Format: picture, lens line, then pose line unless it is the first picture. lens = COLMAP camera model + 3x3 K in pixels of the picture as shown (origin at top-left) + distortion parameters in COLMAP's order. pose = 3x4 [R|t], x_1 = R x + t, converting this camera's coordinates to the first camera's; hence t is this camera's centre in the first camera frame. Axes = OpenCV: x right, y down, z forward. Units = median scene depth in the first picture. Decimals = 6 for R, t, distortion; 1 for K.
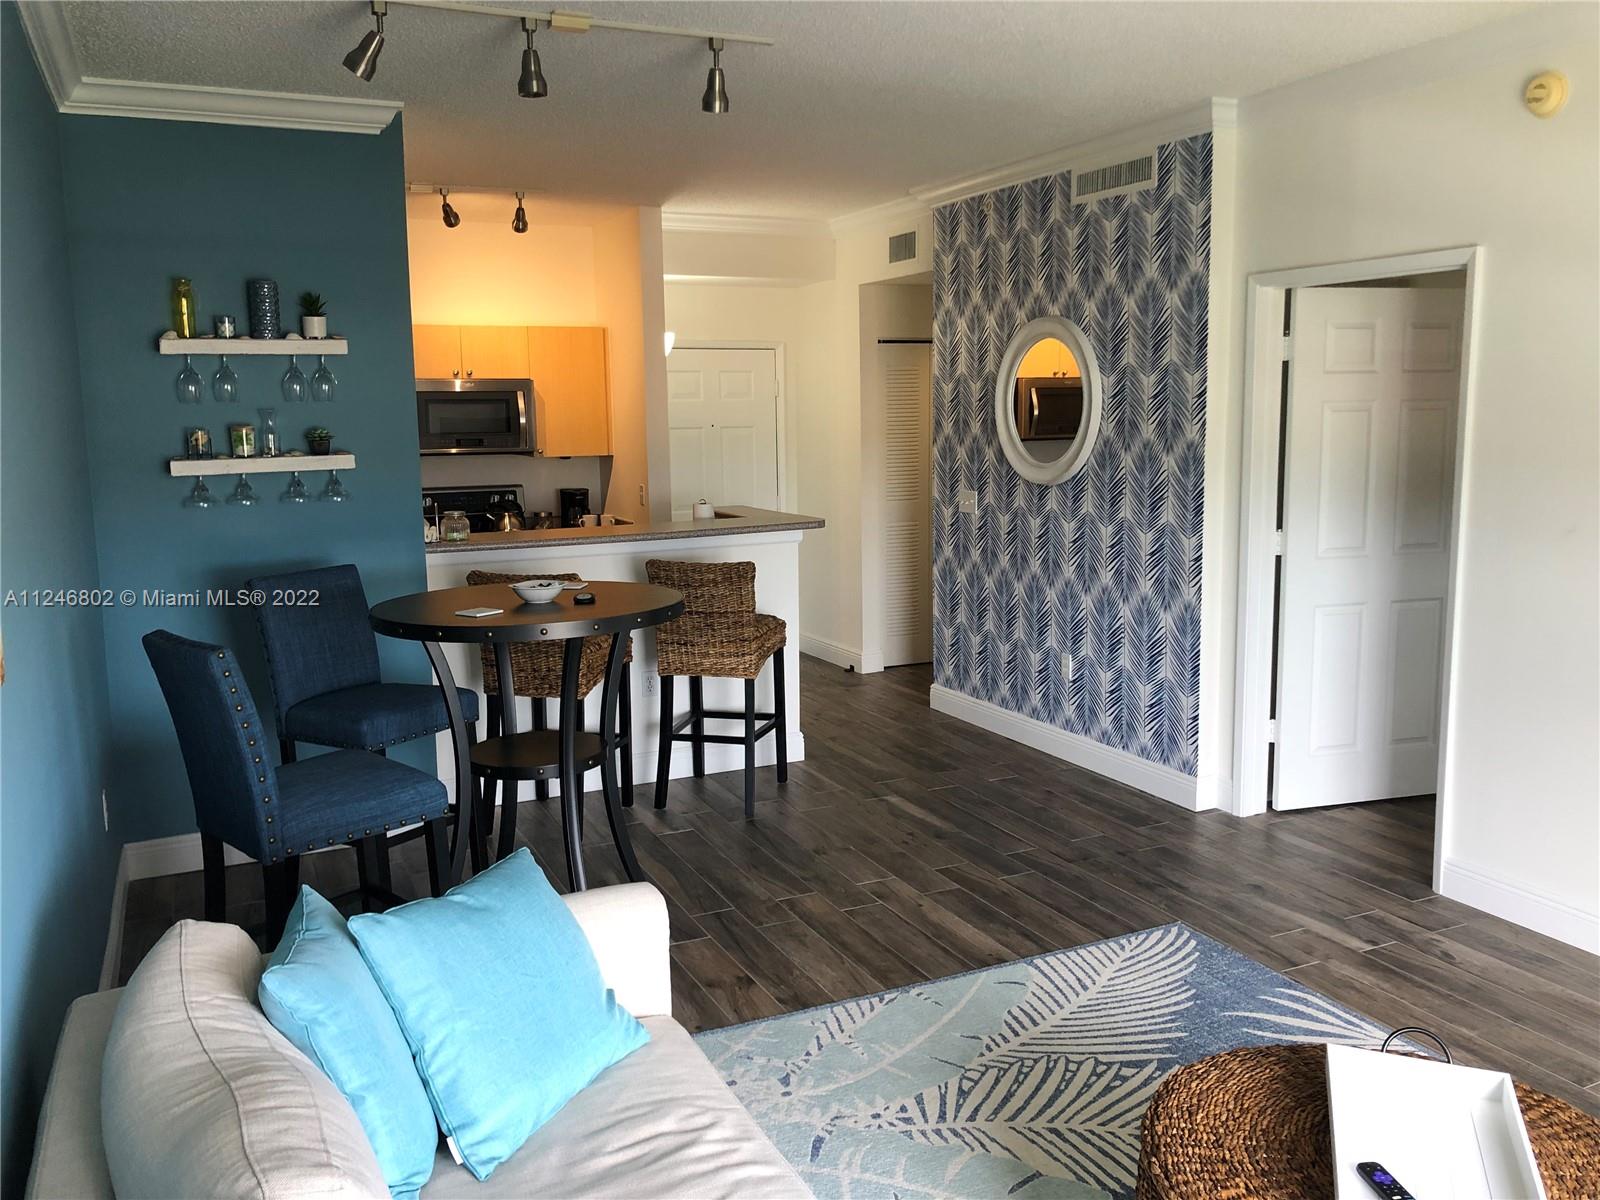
lens RADIAL K [[1308.5, 0, 809.2], [0, 1308.5, 591.2], [0, 0, 1]] dist [0.097010, -0.117889]
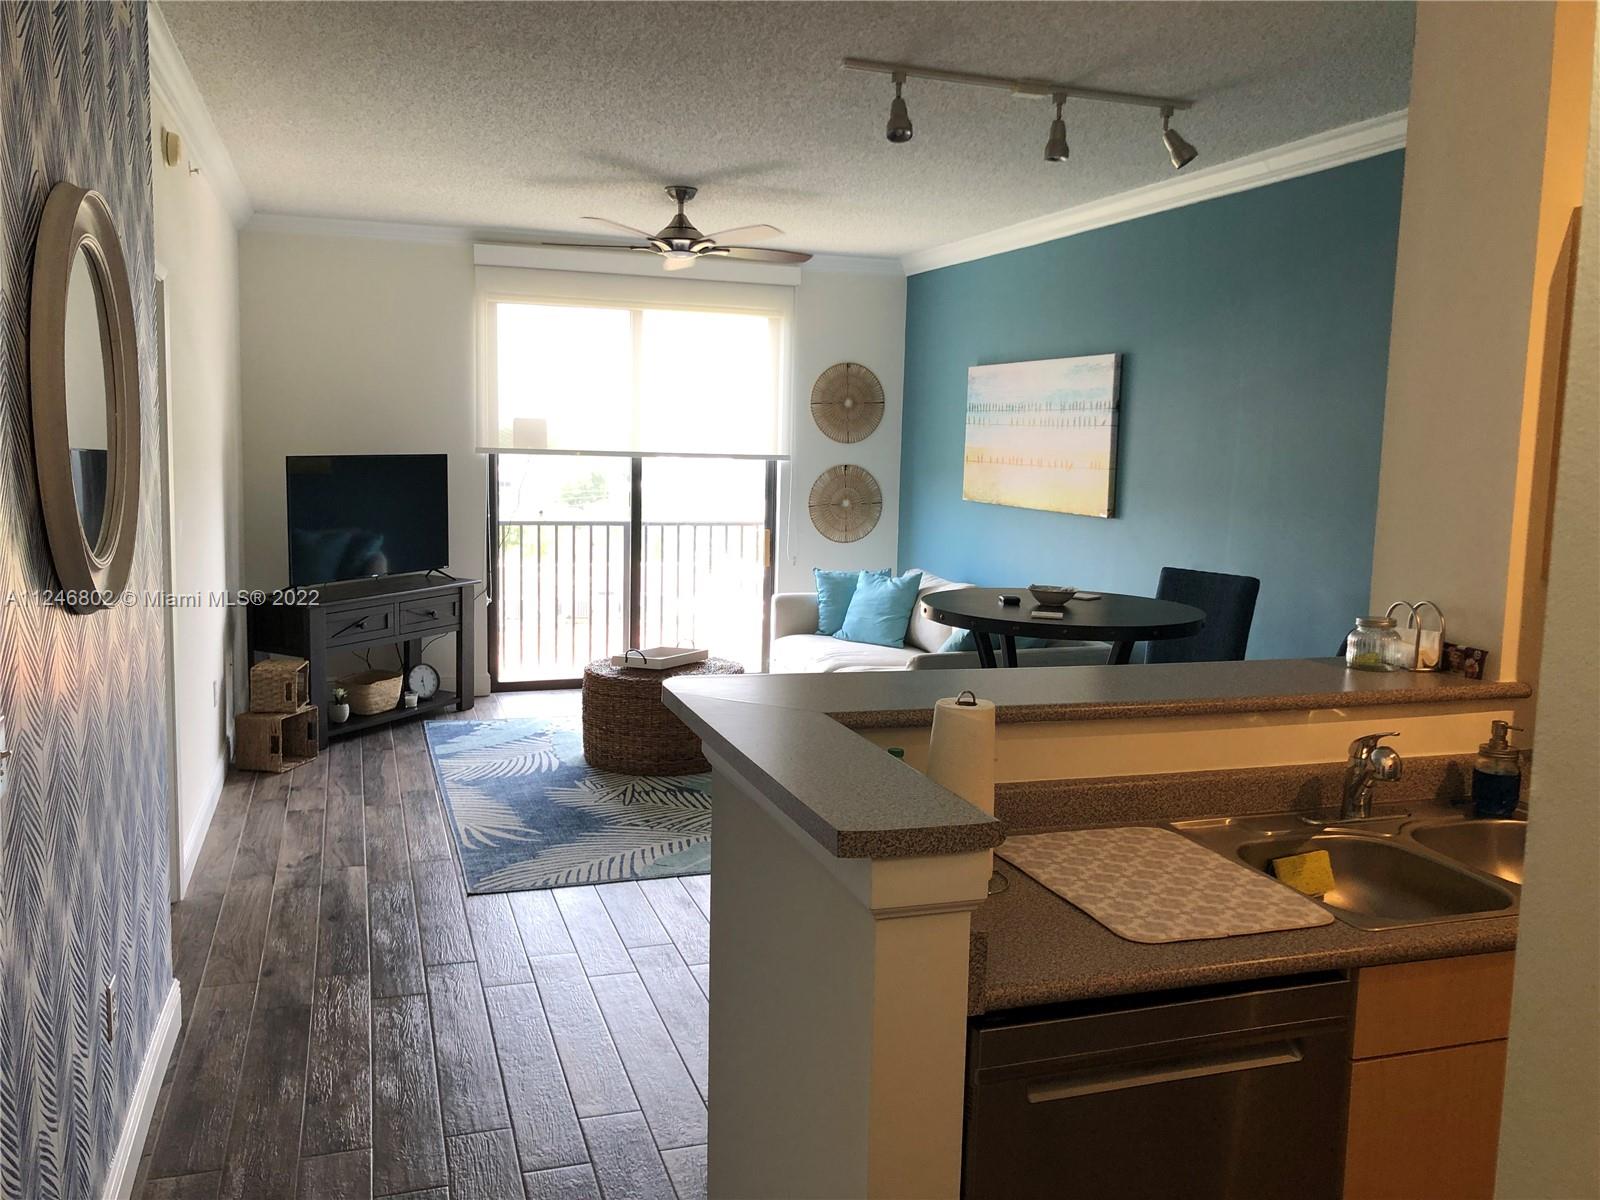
lens RADIAL K [[1305.4, 0, 802.5], [0, 1305.4, 578.7], [0, 0, 1]] dist [0.330809, -0.869733]
pose [[-0.992682, -0.022473, 0.118645, -0.110175], [0.007911, 0.968317, 0.249599, -0.250050], [-0.120495, 0.248711, -0.961053, 1.775180]]
